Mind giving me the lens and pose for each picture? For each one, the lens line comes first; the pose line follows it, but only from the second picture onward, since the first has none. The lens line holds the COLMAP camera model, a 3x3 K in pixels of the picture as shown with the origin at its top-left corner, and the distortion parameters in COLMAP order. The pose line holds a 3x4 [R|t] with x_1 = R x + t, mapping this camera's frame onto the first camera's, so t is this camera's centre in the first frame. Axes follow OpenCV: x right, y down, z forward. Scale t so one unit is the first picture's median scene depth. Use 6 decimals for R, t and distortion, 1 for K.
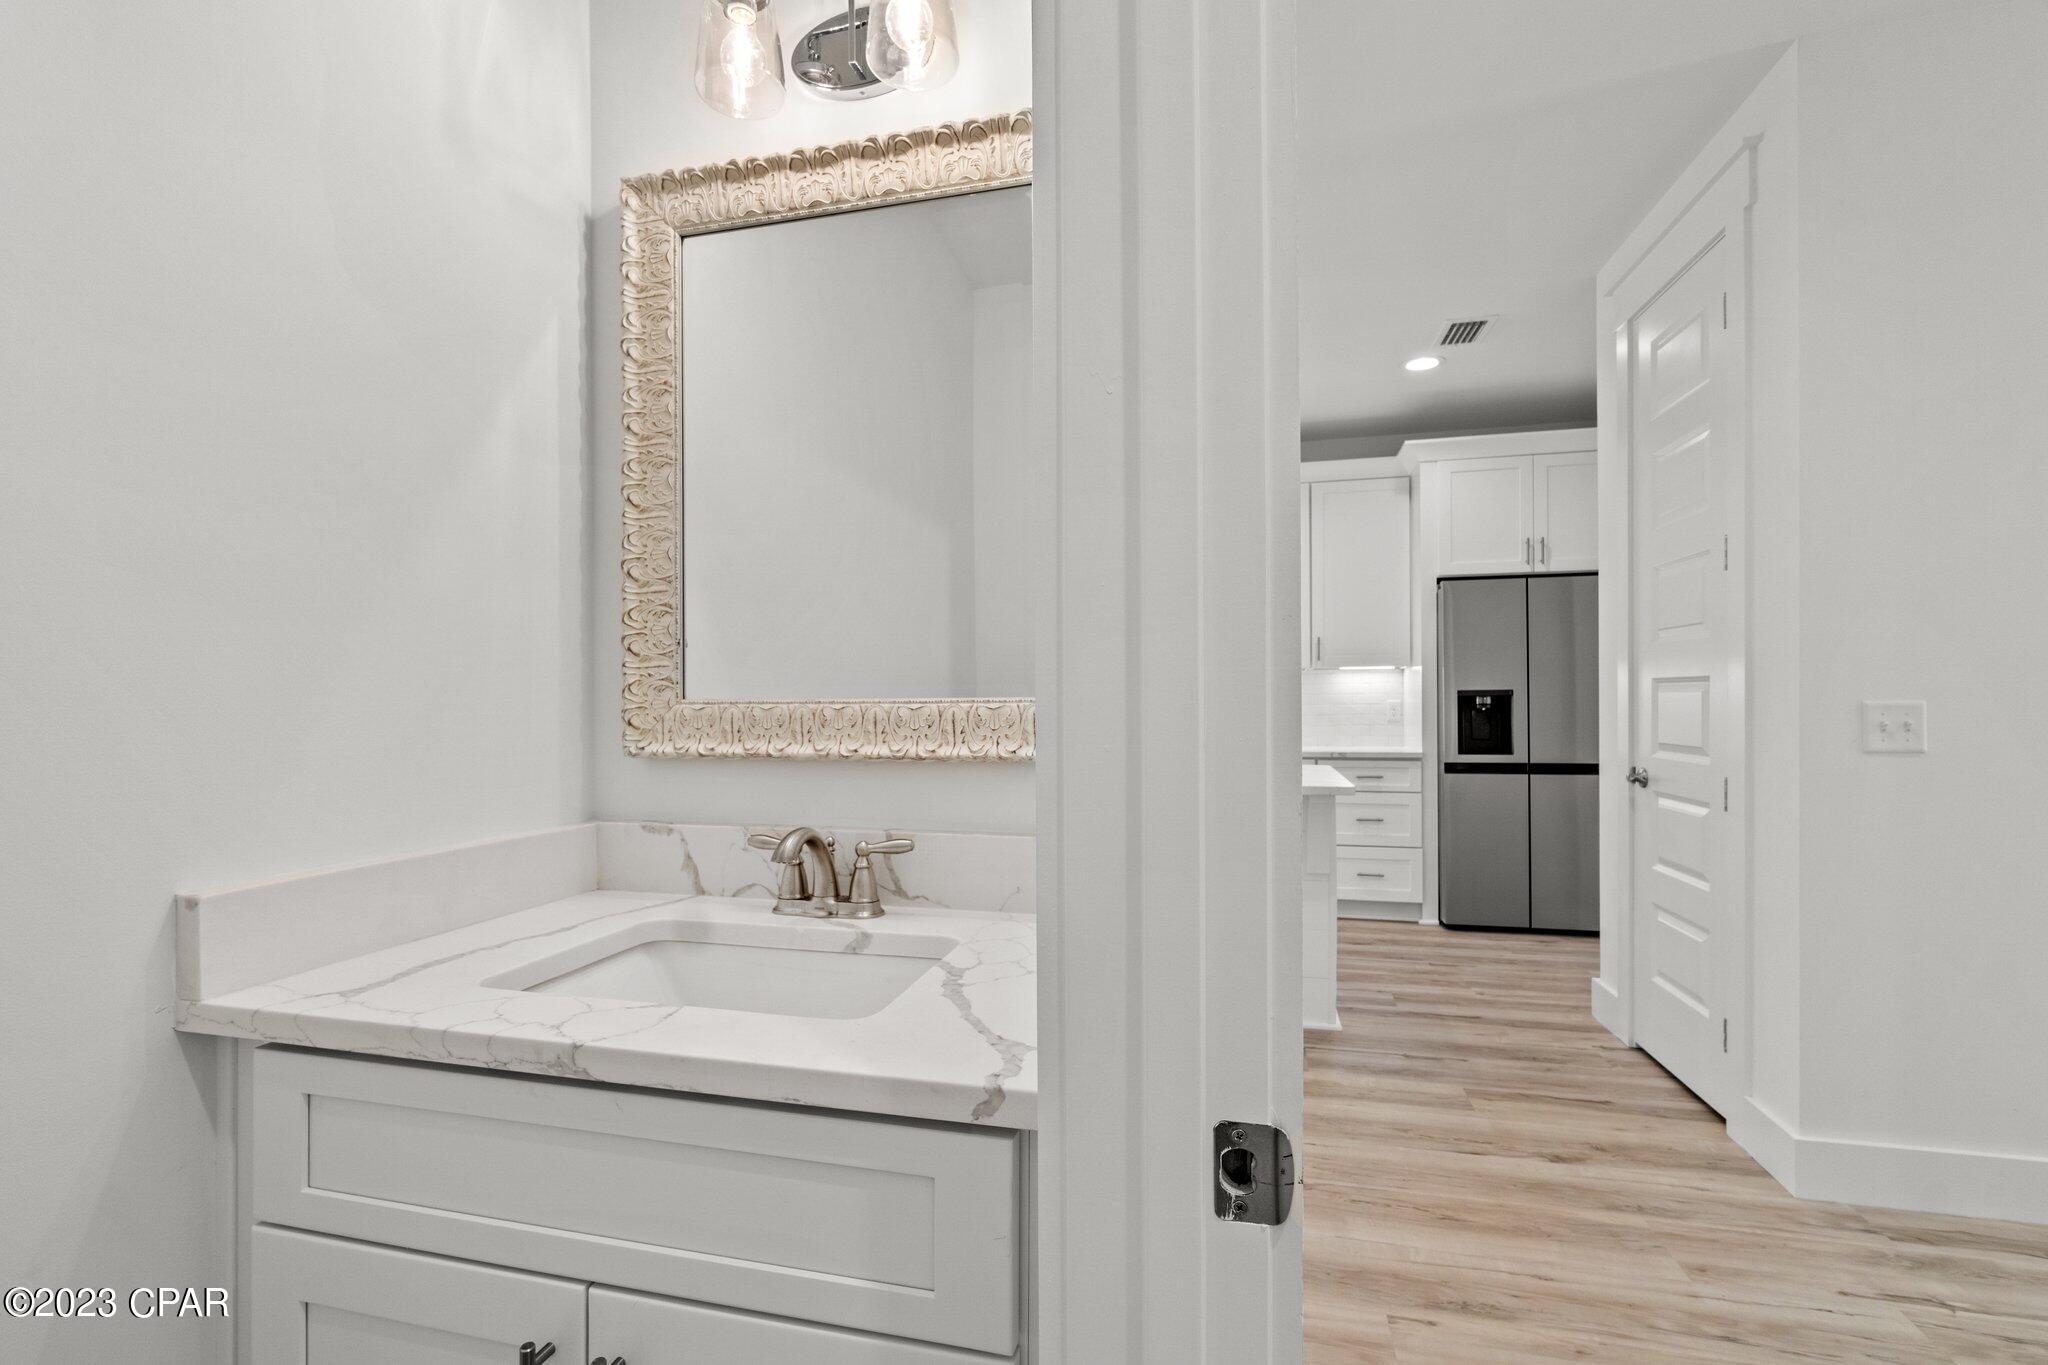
lens RADIAL K [[902.7, 0, 1024.0], [0, 902.7, 682.5], [0, 0, 1]] dist [-0.004274, -0.000583]
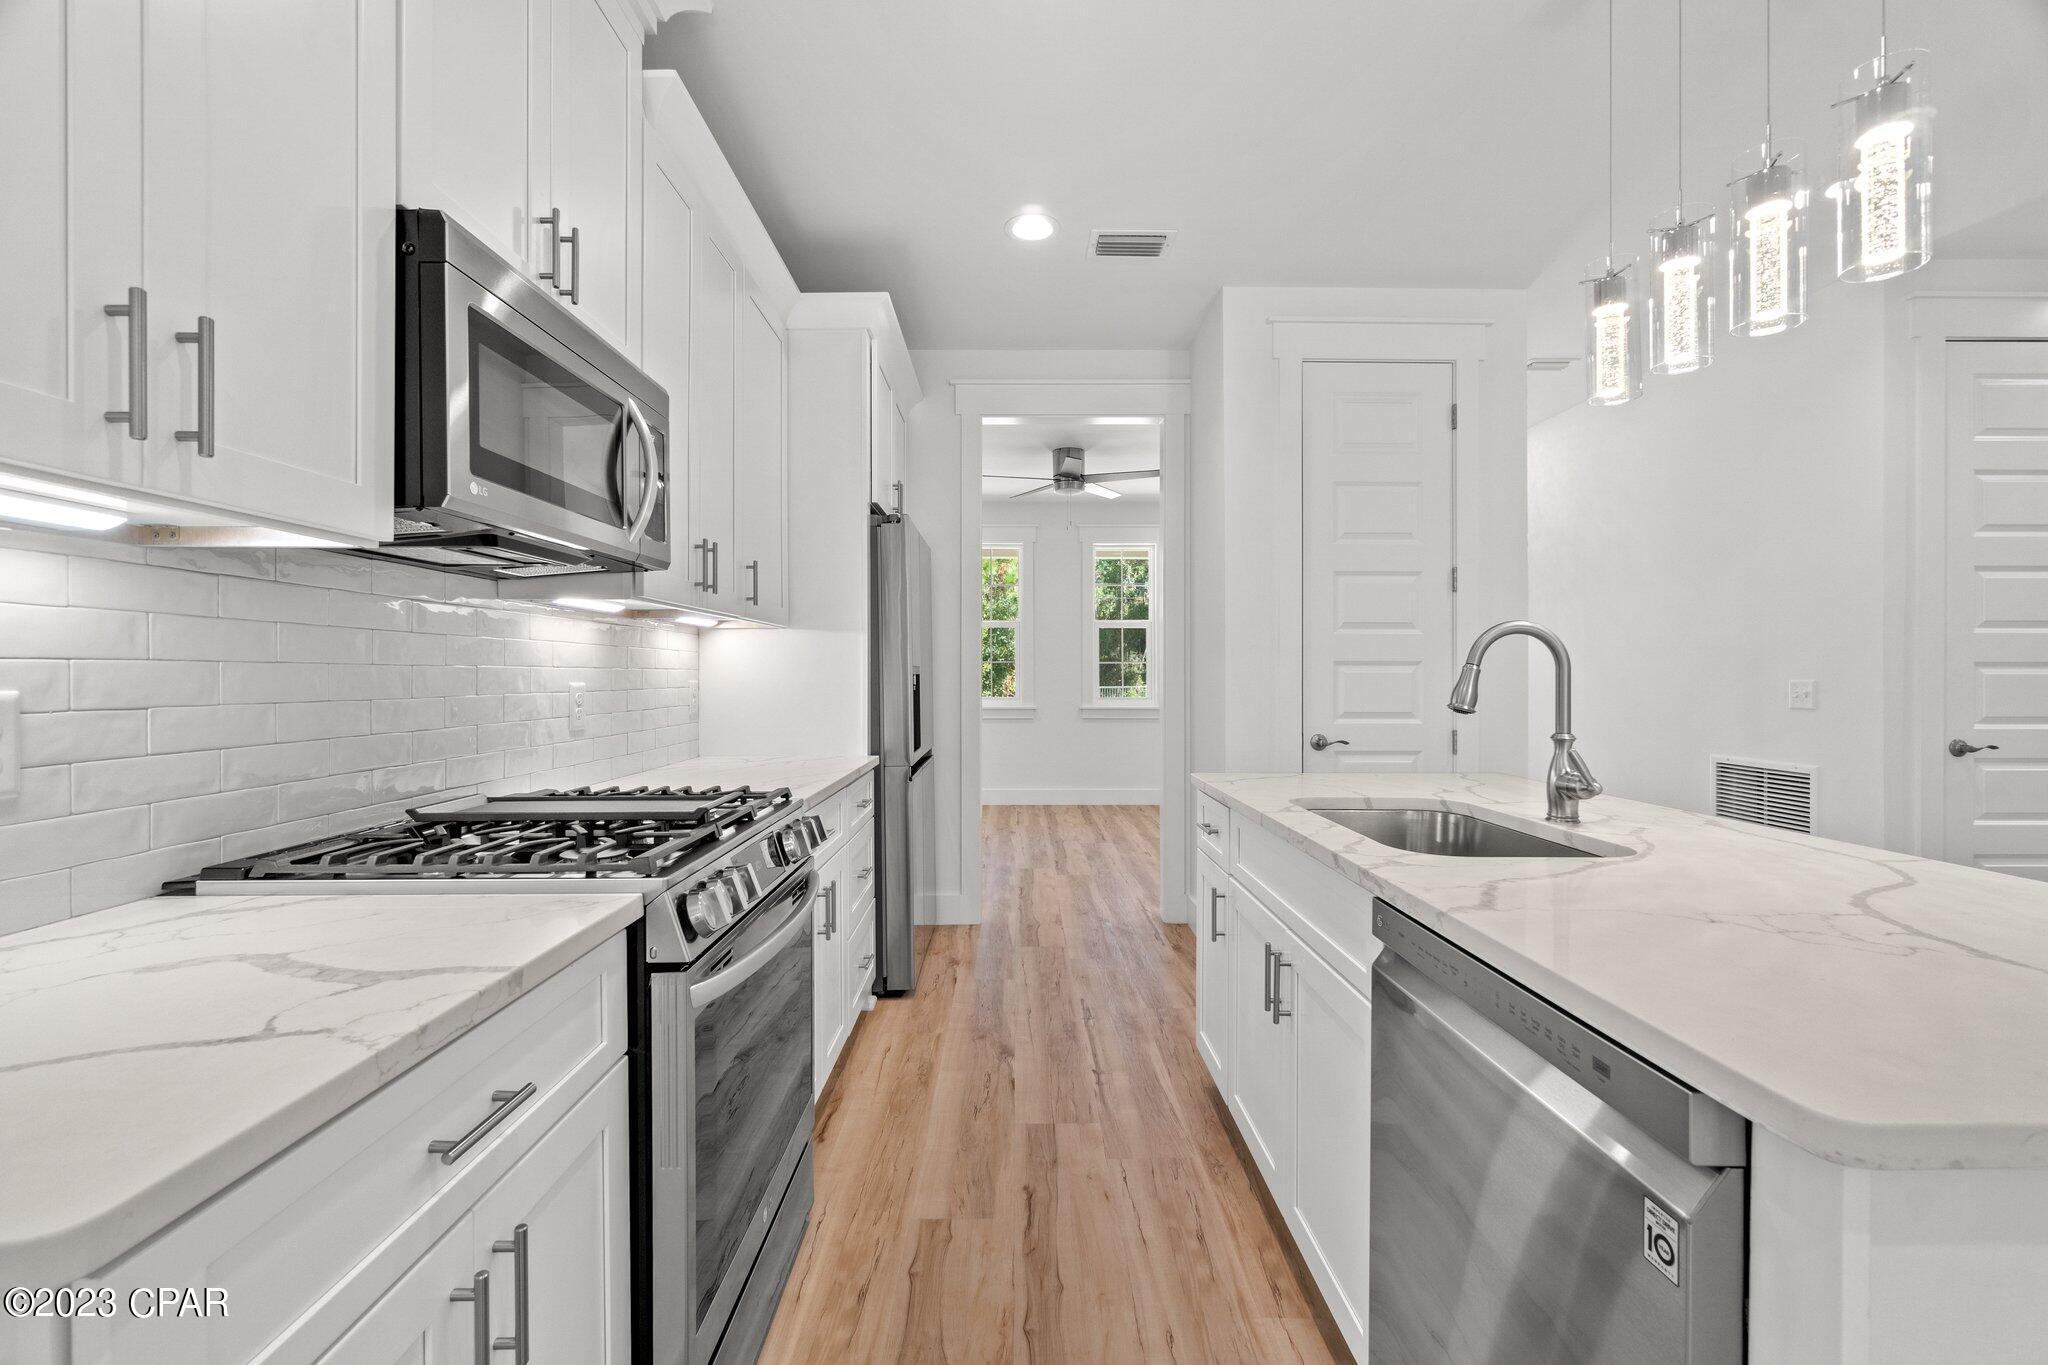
lens RADIAL K [[879.4, 0, 1018.7], [0, 879.4, 679.3], [0, 0, 1]] dist [-0.000412, -0.000109]
pose [[-0.253059, 0.000558, 0.967451, -0.238573], [-0.016864, 0.999845, -0.004988, 0.021023], [-0.967304, -0.017577, -0.253011, 1.107347]]
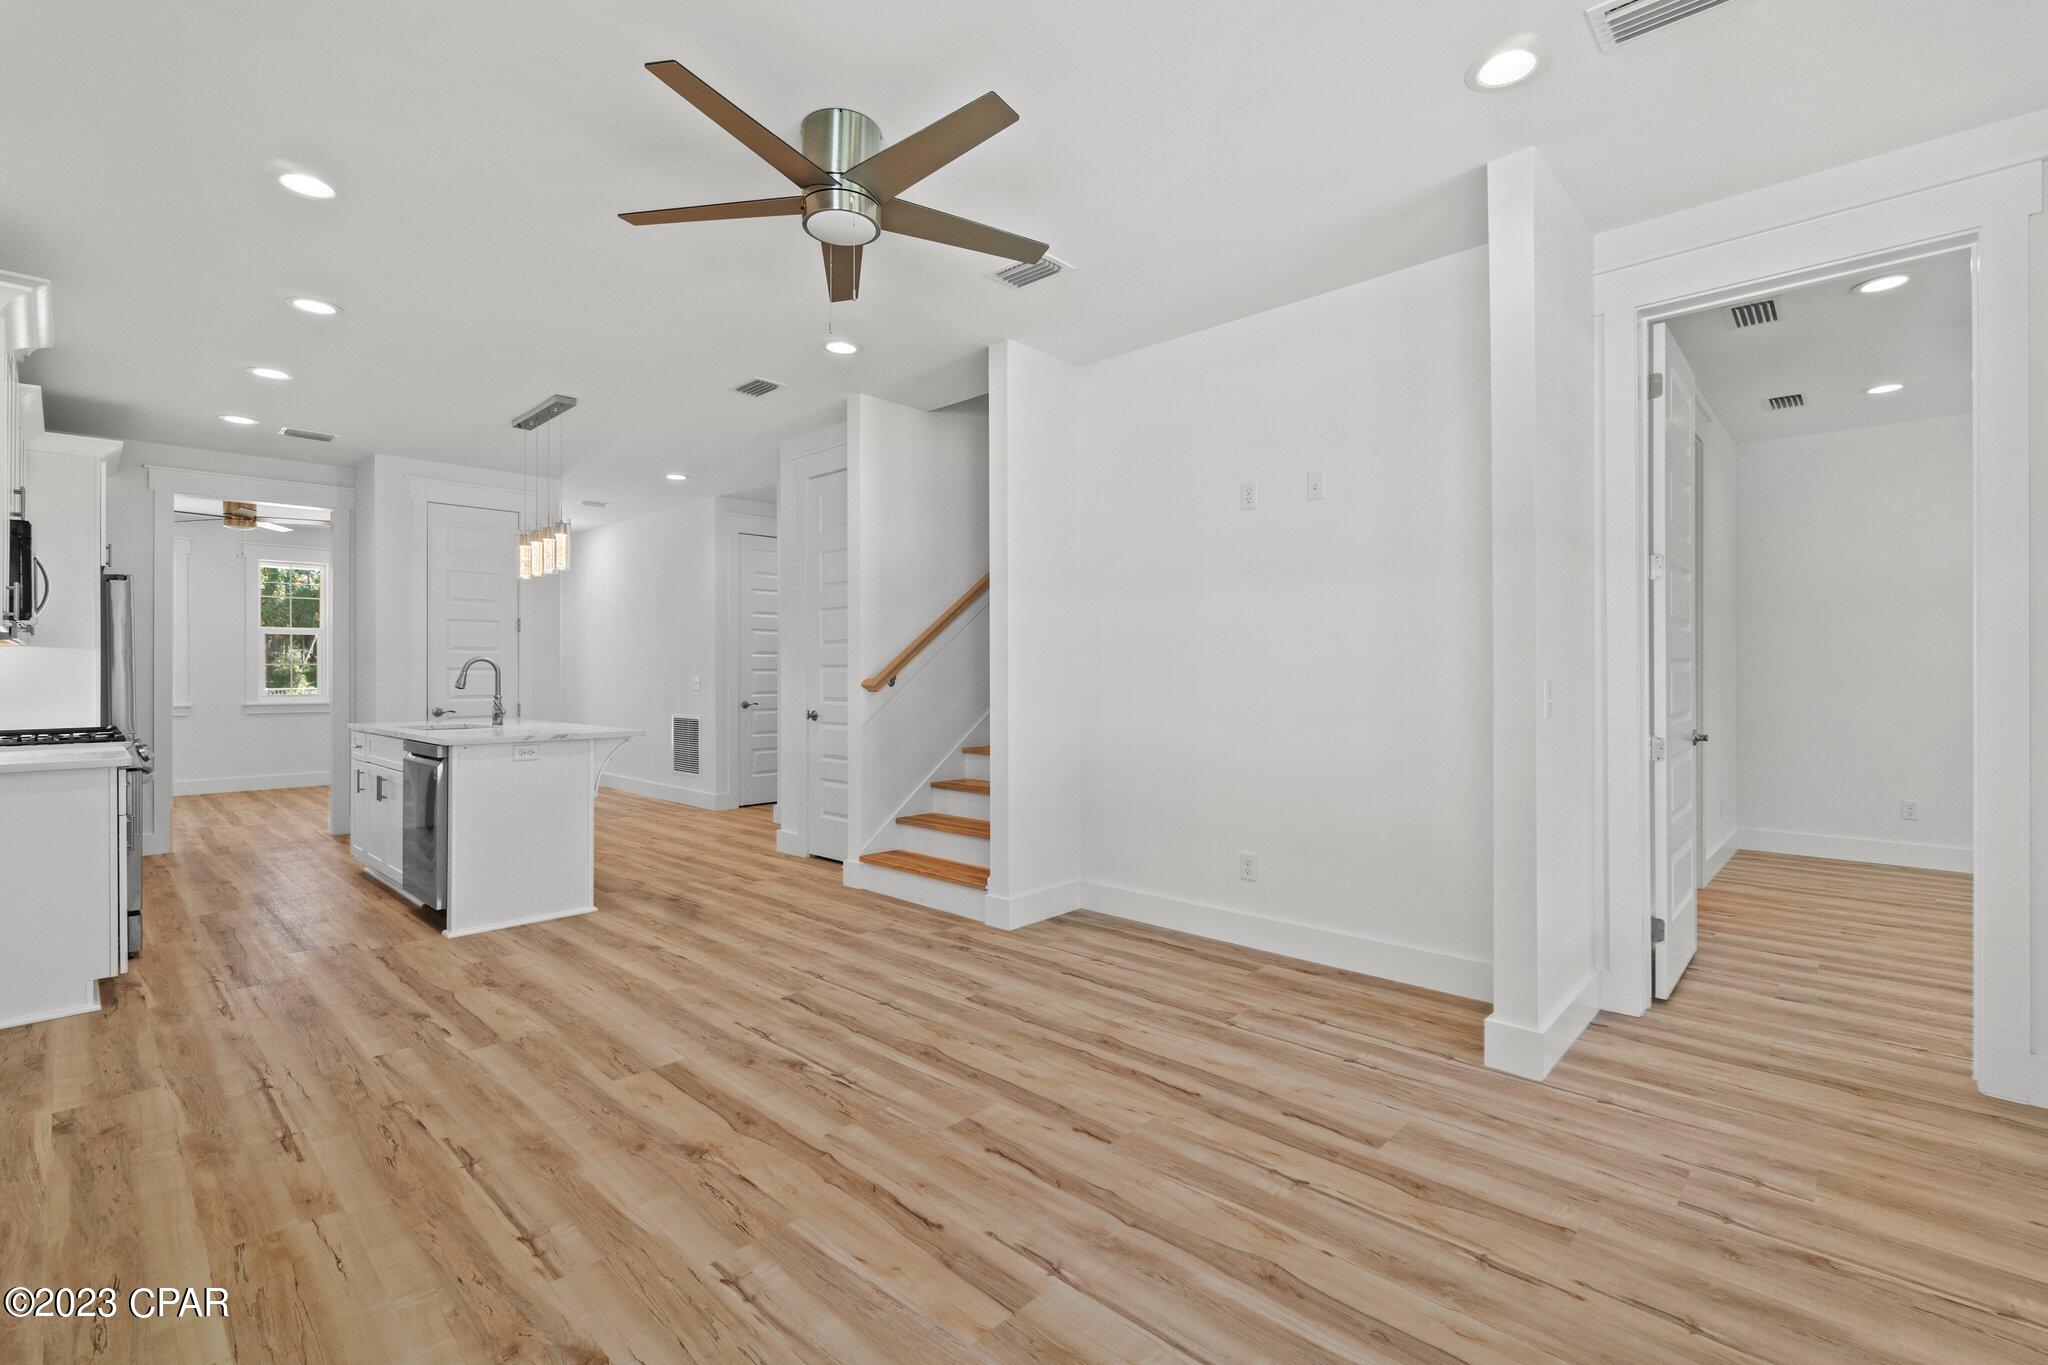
lens RADIAL K [[910.3, 0, 1020.0], [0, 910.3, 672.1], [0, 0, 1]] dist [0.000507, 0.000252]
pose [[-0.872582, 0.007727, 0.488406, -1.094265], [-0.003224, 0.999762, -0.021578, 0.032237], [-0.488456, -0.020403, -0.872350, 1.478836]]
